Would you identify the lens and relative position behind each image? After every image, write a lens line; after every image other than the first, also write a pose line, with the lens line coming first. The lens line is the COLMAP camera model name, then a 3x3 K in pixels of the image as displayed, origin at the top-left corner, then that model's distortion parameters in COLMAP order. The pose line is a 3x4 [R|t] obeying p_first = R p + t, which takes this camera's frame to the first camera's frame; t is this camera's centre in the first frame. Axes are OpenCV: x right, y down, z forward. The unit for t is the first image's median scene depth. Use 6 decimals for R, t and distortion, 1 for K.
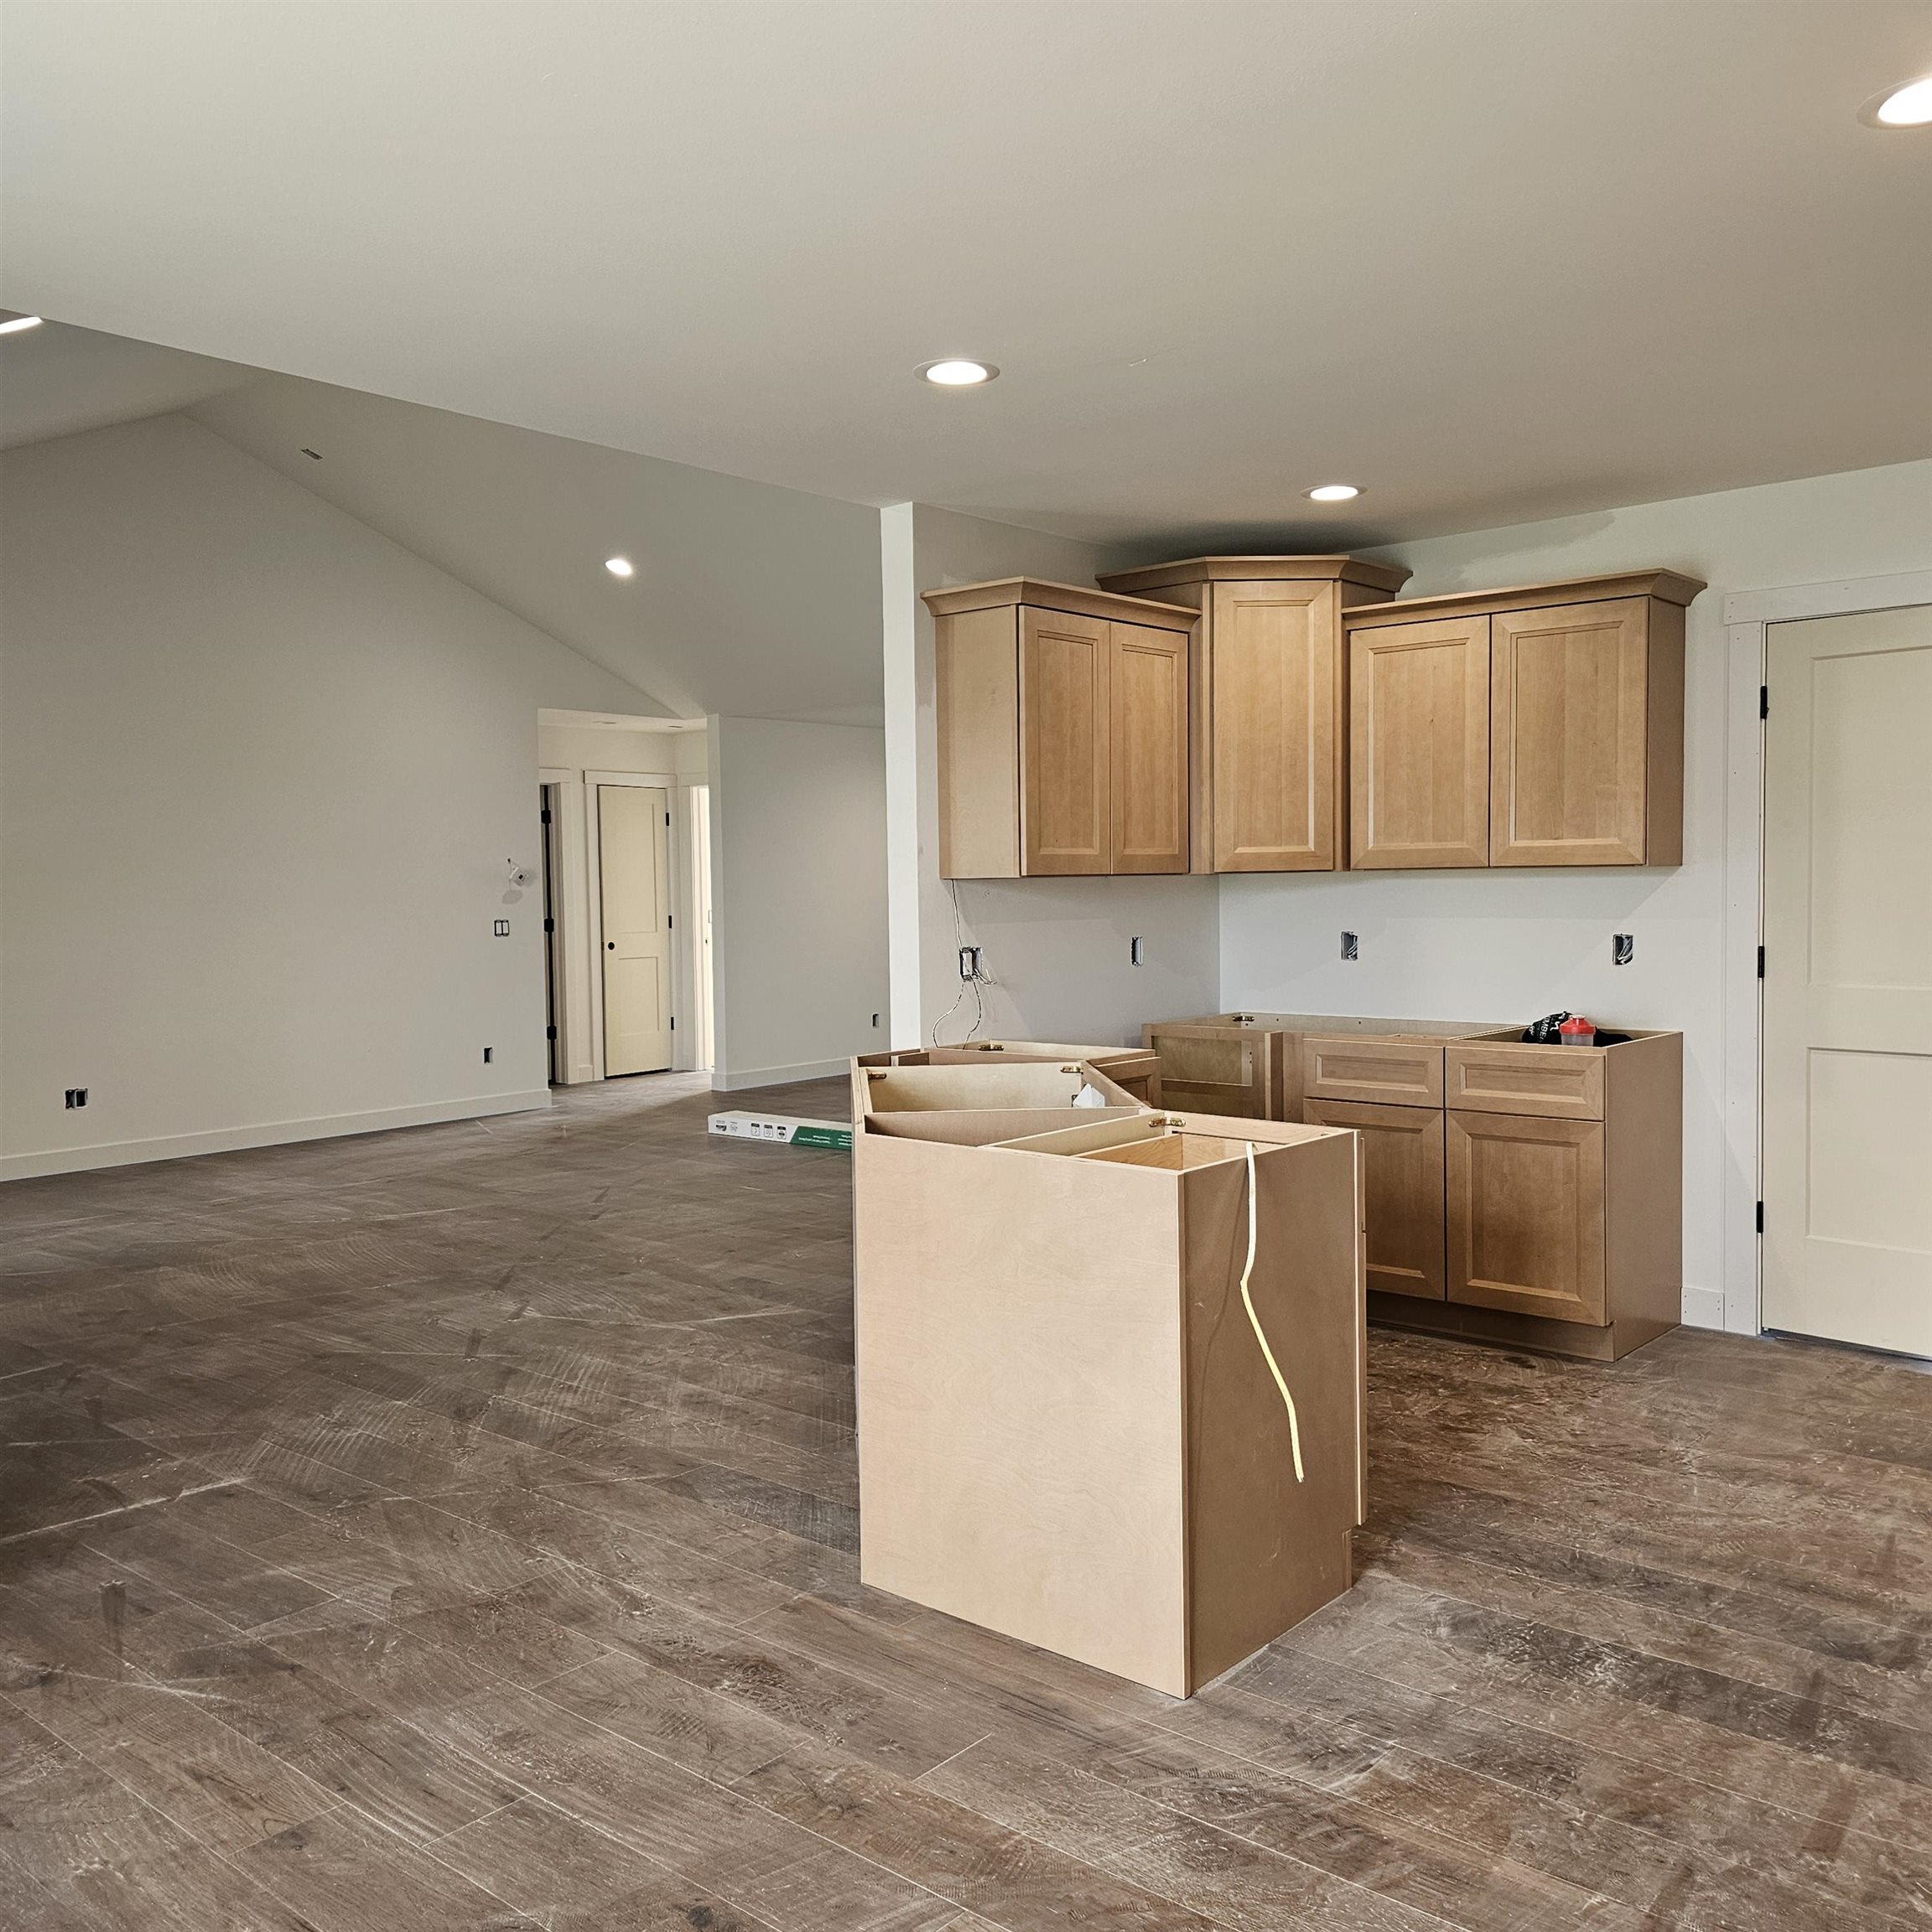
lens RADIAL K [[1736.1, 0, 960.9], [0, 1736.1, 973.1], [0, 0, 1]] dist [0.067157, -0.050441]
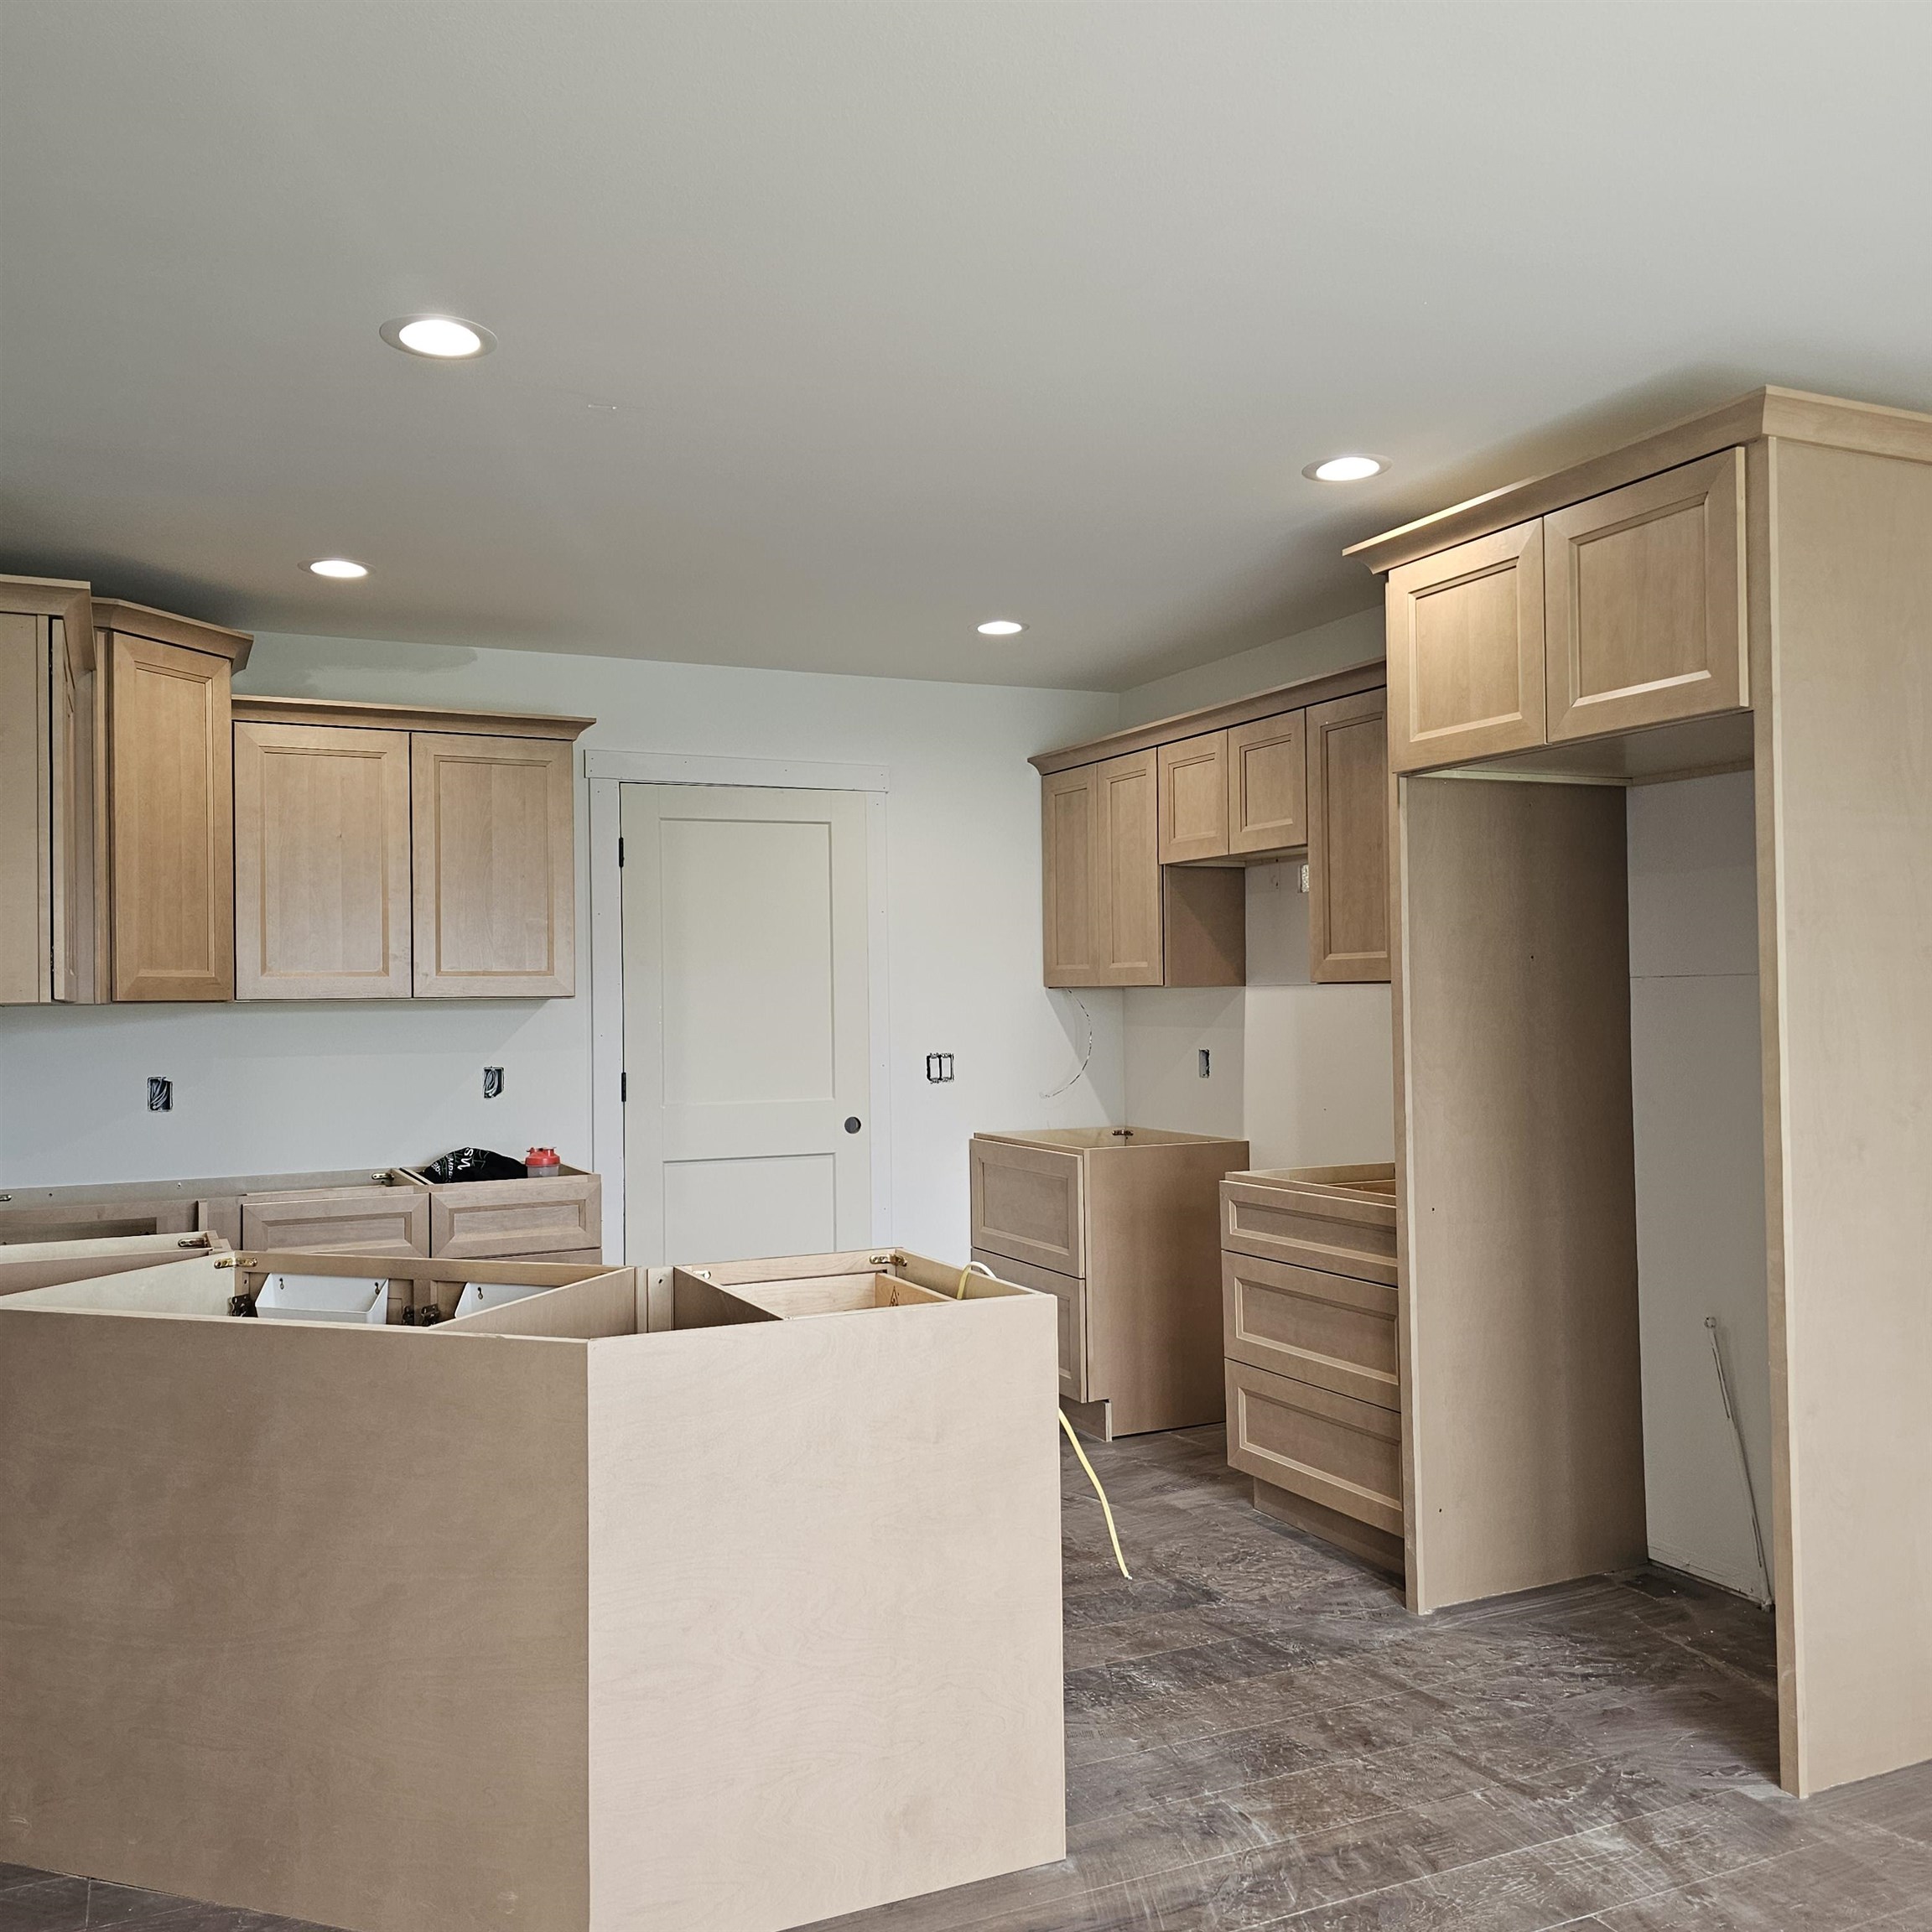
lens RADIAL K [[1736.1, 0, 959.9], [0, 1736.1, 965.6], [0, 0, 1]] dist [0.067157, -0.050441]
pose [[0.401165, 0.028781, 0.915554, -0.461014], [0.055773, 0.996884, -0.055776, -0.009950], [-0.914306, 0.073439, 0.398310, 0.377412]]
